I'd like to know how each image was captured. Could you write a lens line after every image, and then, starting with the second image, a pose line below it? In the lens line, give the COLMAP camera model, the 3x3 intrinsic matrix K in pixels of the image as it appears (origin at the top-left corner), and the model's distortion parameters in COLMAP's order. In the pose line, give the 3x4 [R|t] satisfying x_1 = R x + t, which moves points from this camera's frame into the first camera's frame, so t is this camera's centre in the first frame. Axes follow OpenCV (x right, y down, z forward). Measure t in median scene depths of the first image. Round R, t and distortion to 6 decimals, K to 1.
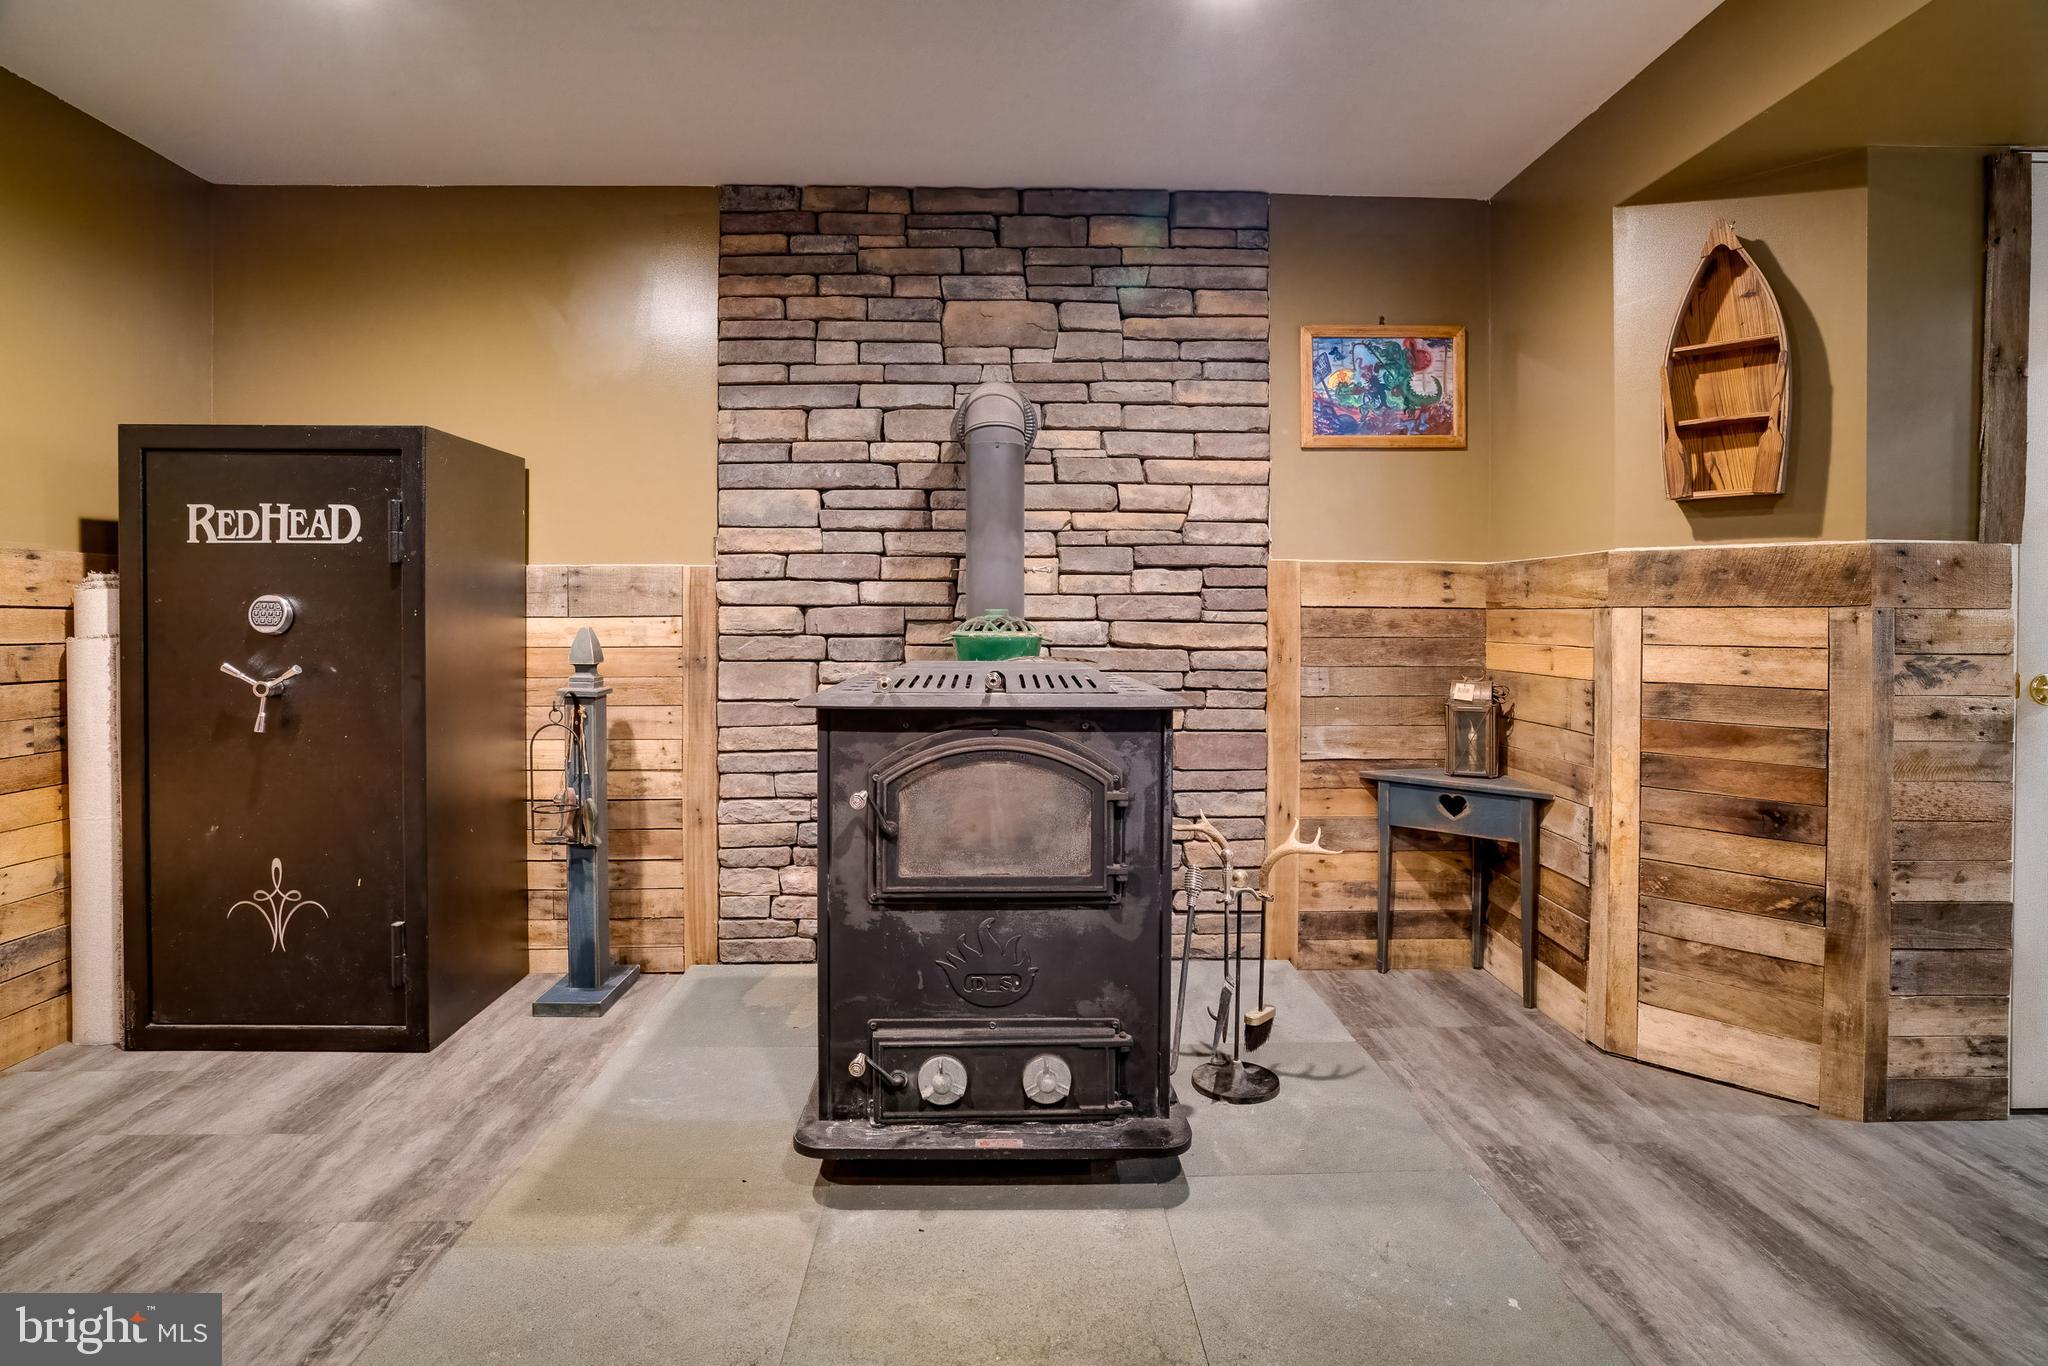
lens RADIAL K [[1021.2, 0, 1022.9], [0, 1021.2, 639.0], [0, 0, 1]] dist [-0.054232, 0.021989]
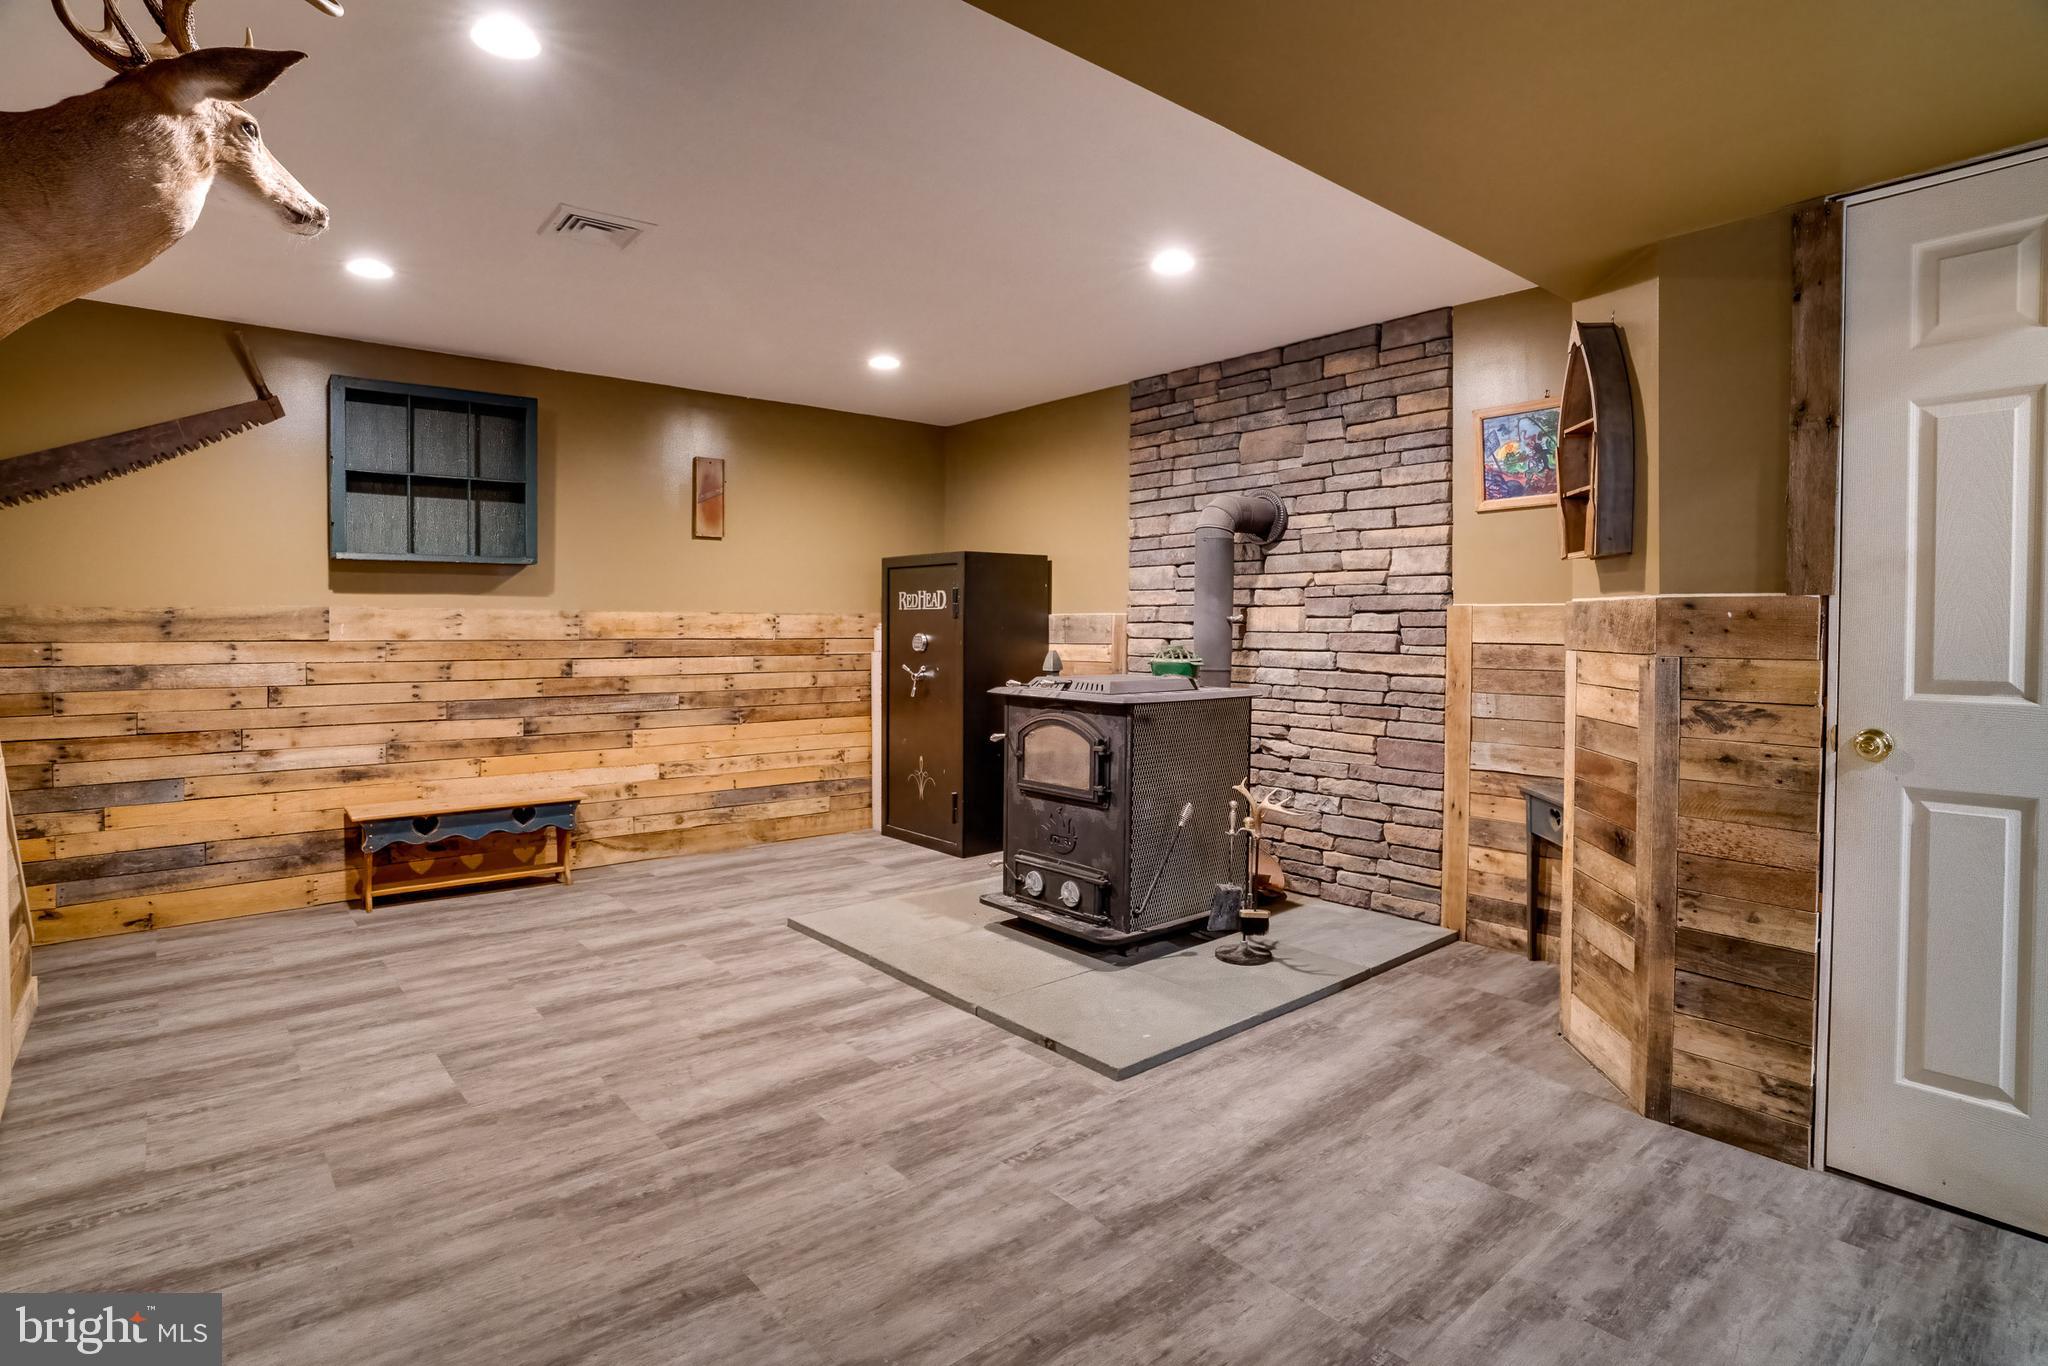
lens RADIAL K [[1021.2, 0, 1050.7], [0, 1021.2, 650.0], [0, 0, 1]] dist [-0.054232, 0.021989]
pose [[0.645845, 0.017446, -0.763269, 1.108798], [-0.016465, 0.999825, 0.008922, -0.032585], [0.763291, 0.006805, 0.646019, -0.210947]]
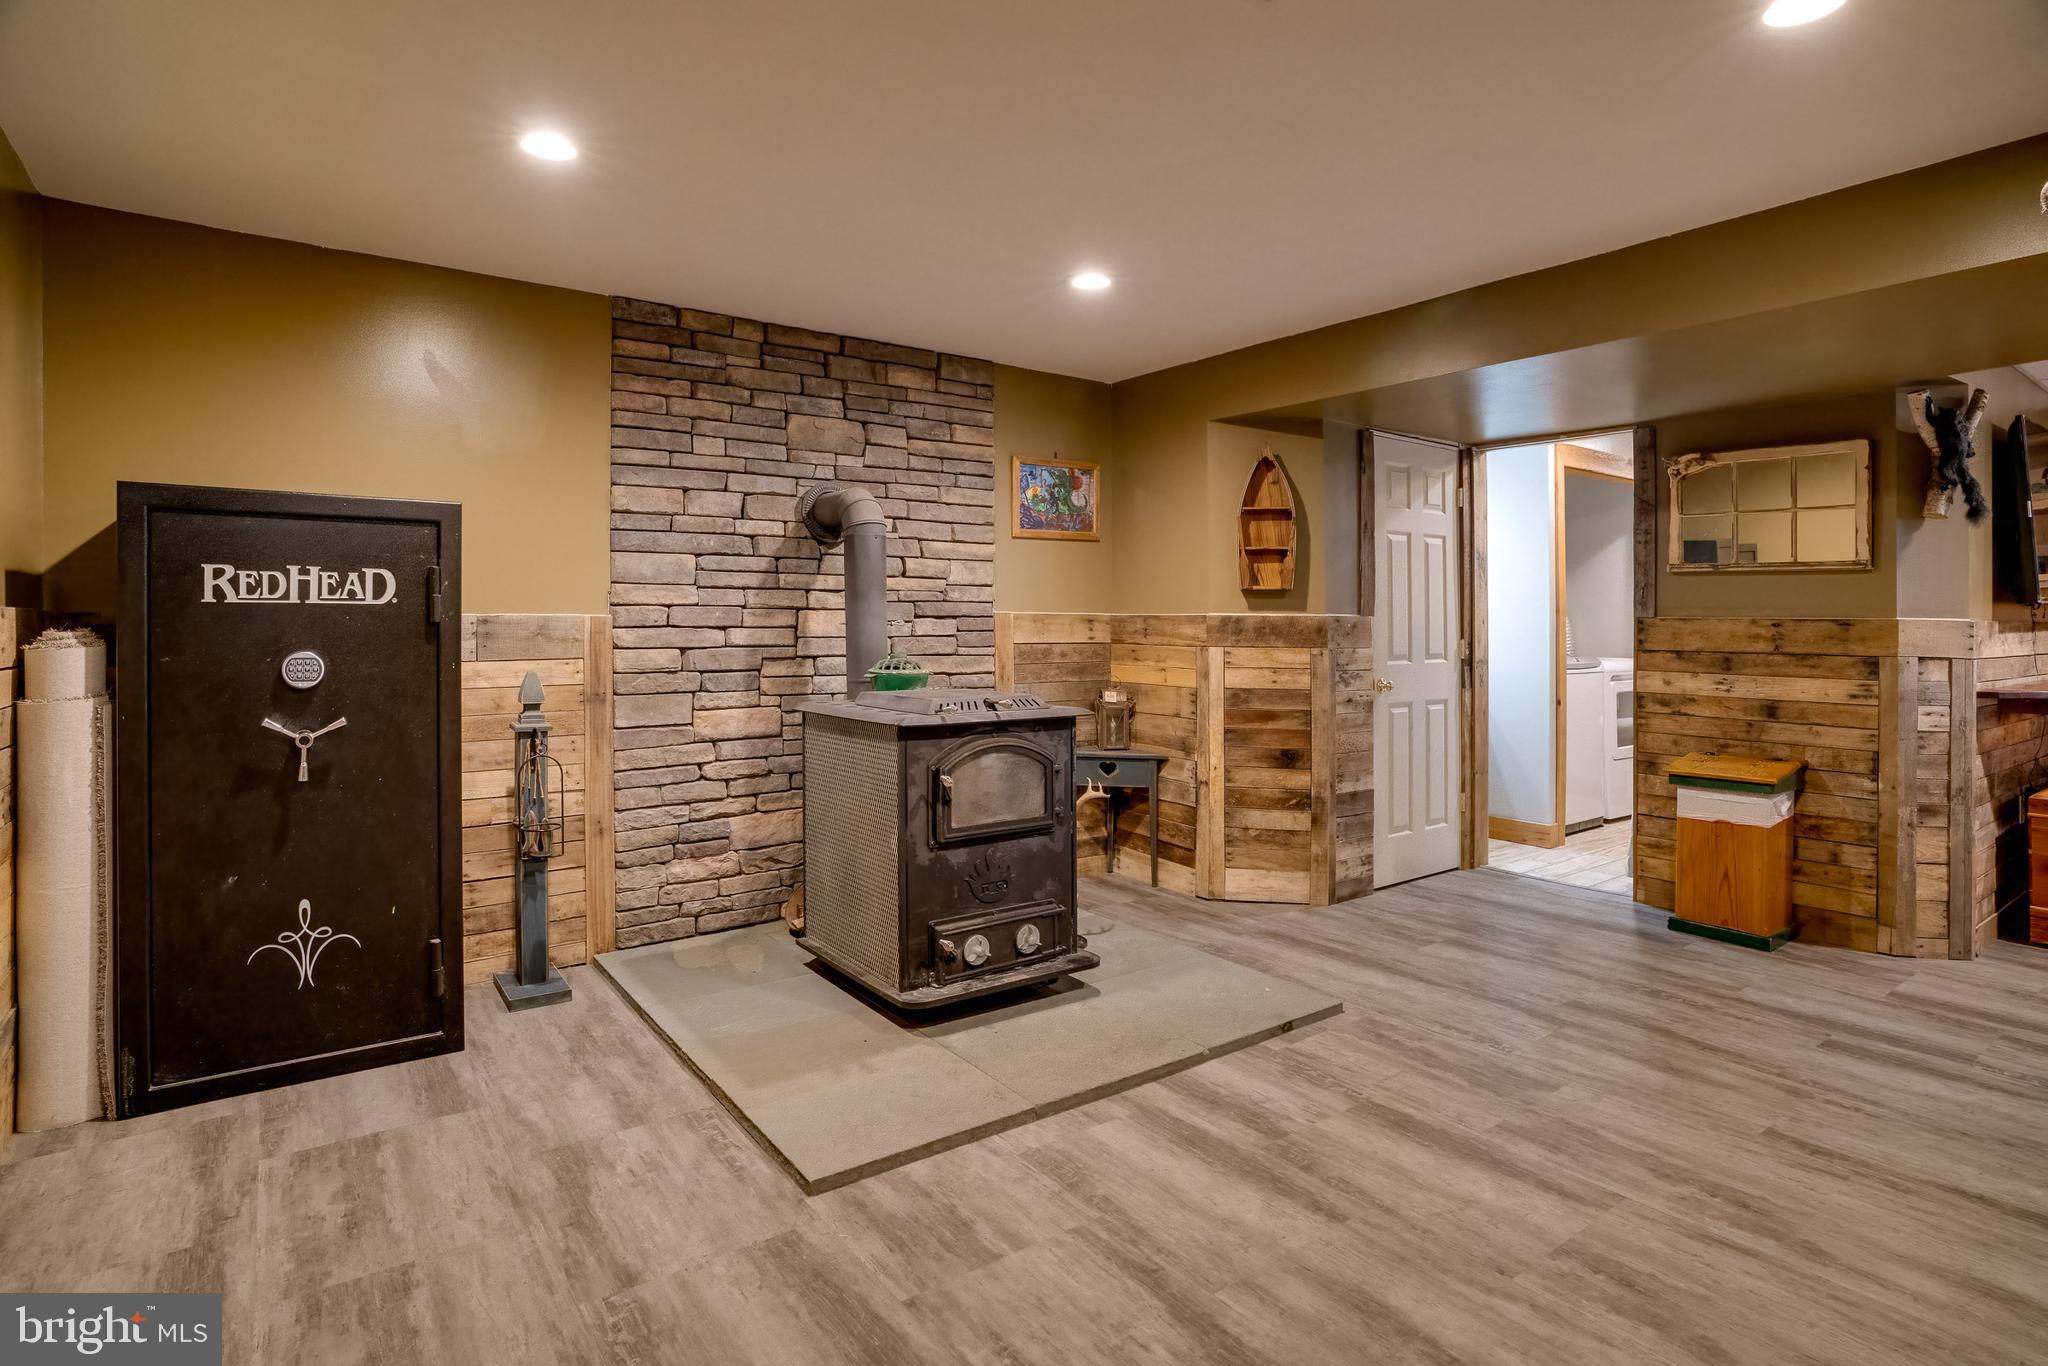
lens RADIAL K [[1021.2, 0, 1011.7], [0, 1021.2, 623.1], [0, 0, 1]] dist [-0.054232, 0.021989]
pose [[0.831404, -0.000619, 0.555668, -0.711257], [0.010044, 0.999853, -0.013914, -0.052222], [-0.555578, 0.017150, 0.831288, -0.307381]]
